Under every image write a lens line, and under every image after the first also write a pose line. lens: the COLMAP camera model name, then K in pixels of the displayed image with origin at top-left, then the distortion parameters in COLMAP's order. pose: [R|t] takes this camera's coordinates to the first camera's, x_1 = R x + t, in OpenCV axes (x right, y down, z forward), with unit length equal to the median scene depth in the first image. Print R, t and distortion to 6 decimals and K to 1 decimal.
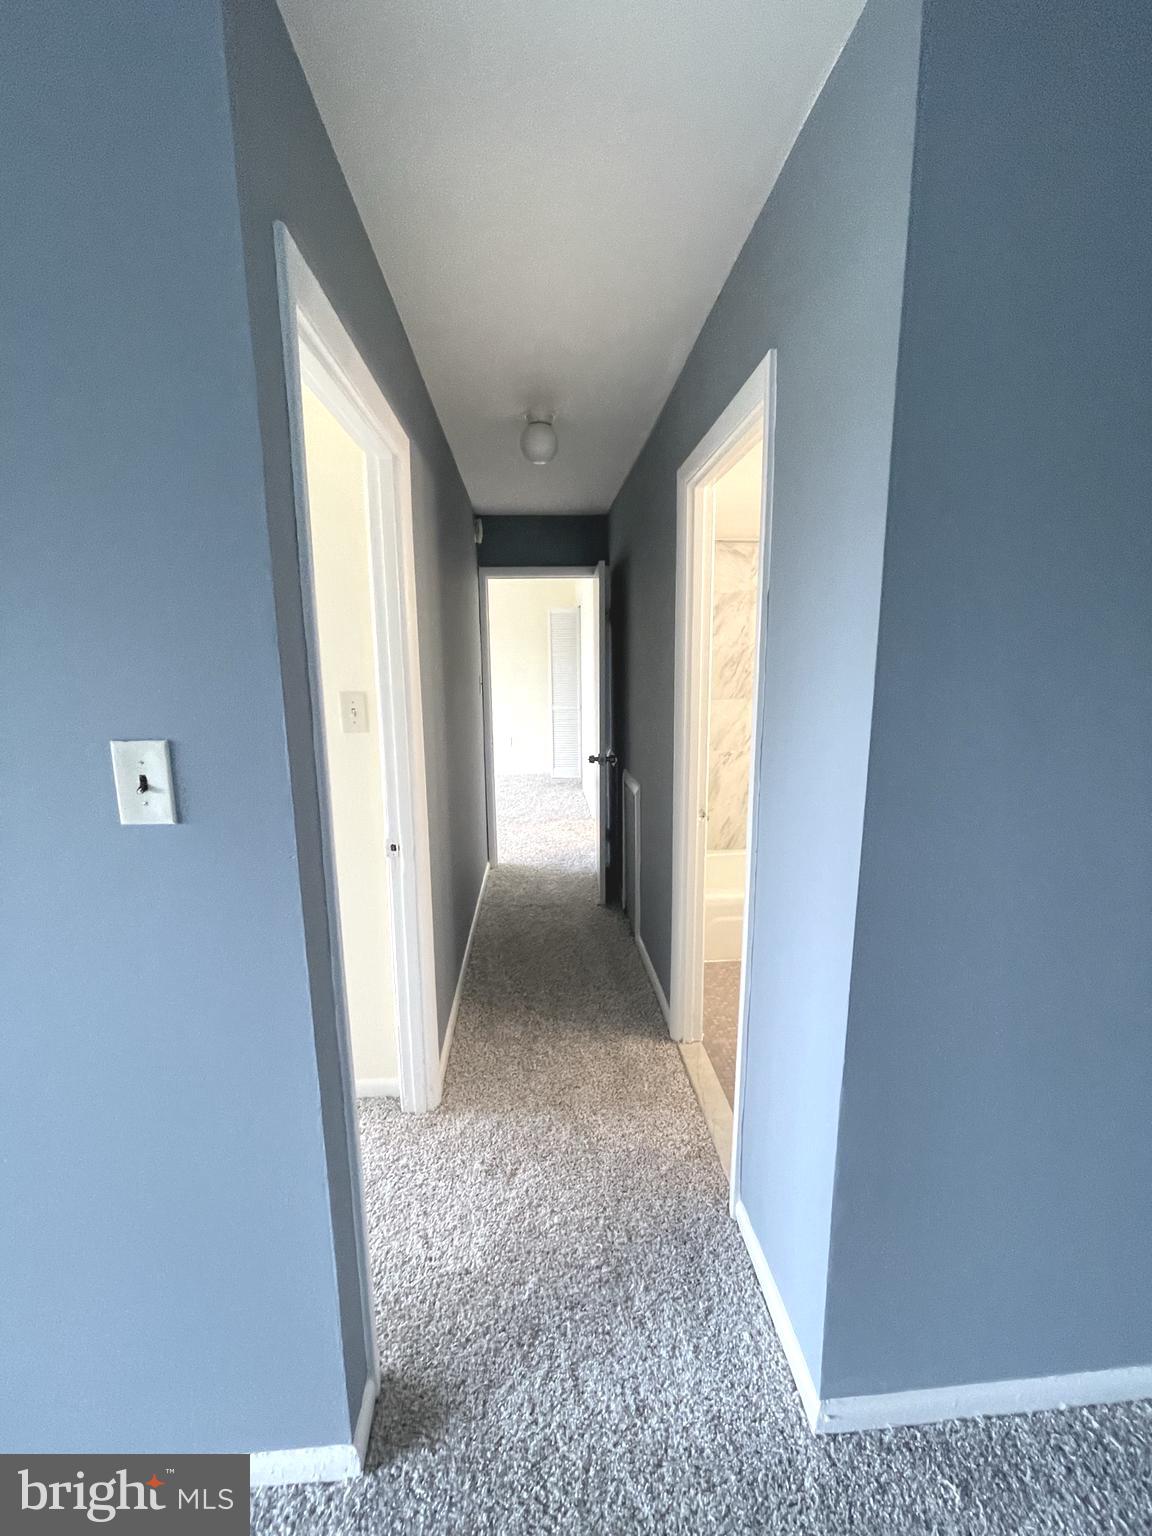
lens RADIAL K [[626.8, 0, 585.4], [0, 626.8, 763.4], [0, 0, 1]] dist [-0.001488, -0.000018]
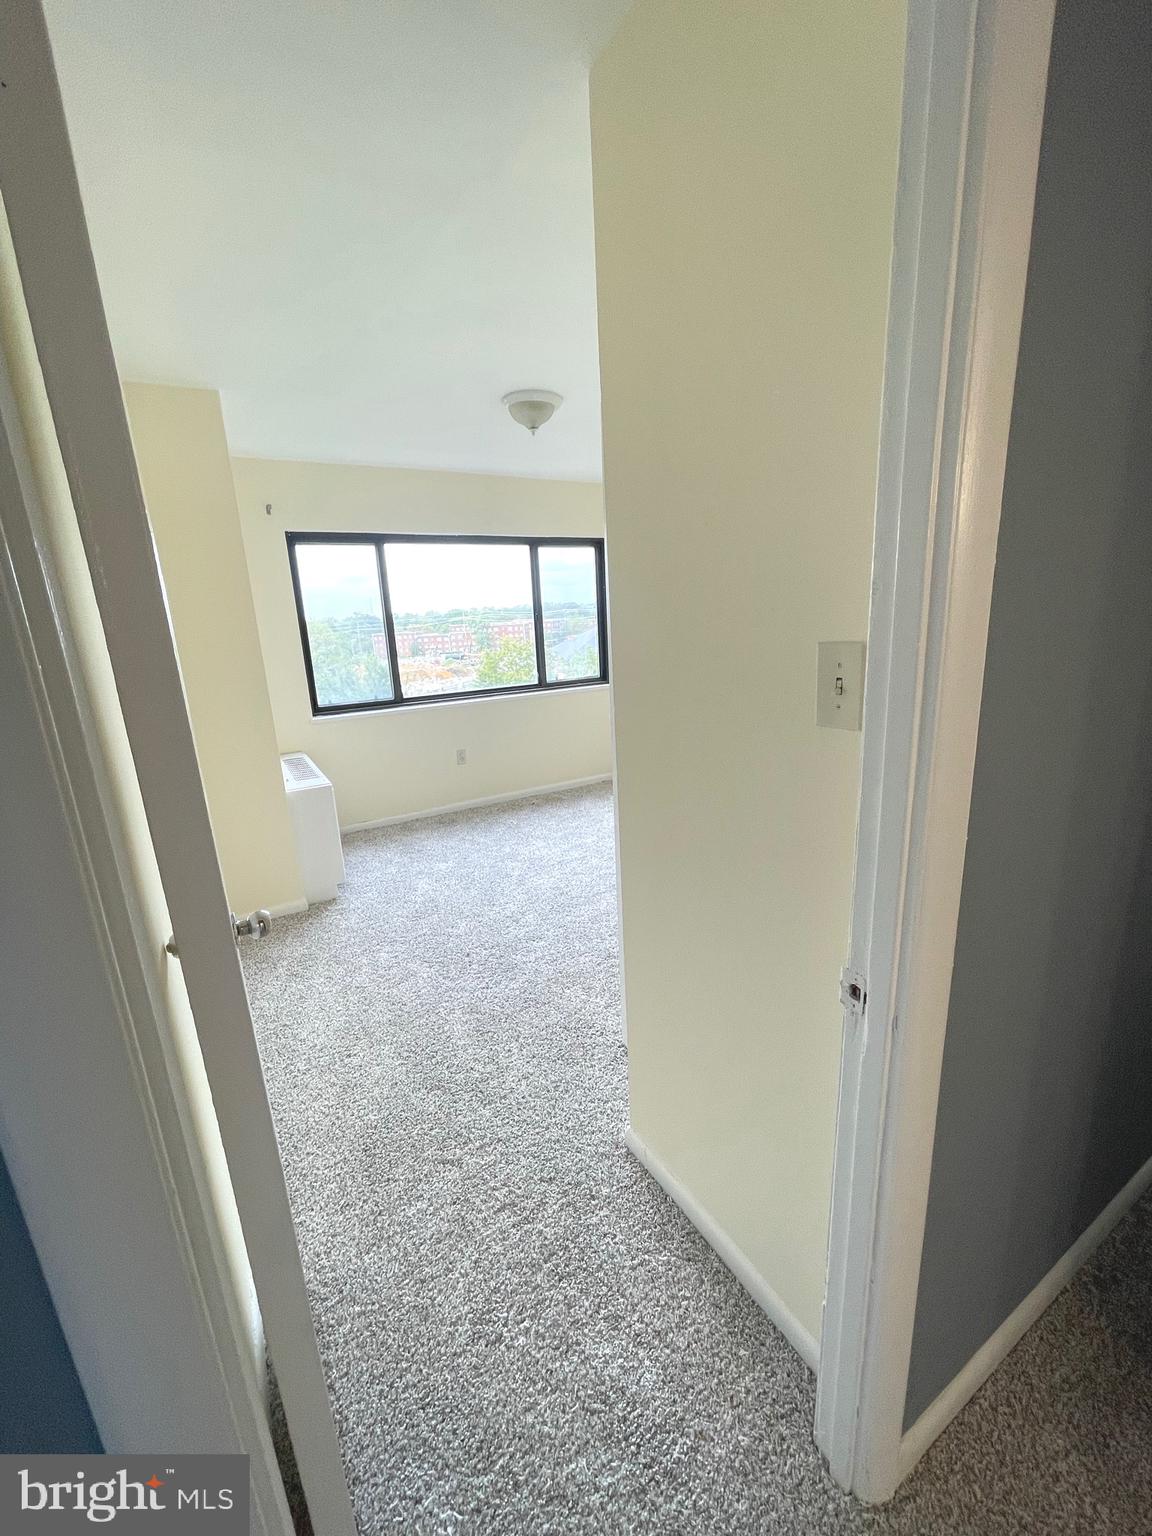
lens RADIAL K [[626.8, 0, 585.4], [0, 626.8, 763.4], [0, 0, 1]] dist [-0.001488, -0.000018]
pose [[0.436582, 0.201880, -0.876721, -0.025739], [-0.106285, 0.979248, 0.172561, -0.085748], [0.893364, 0.017845, 0.448979, 0.616060]]
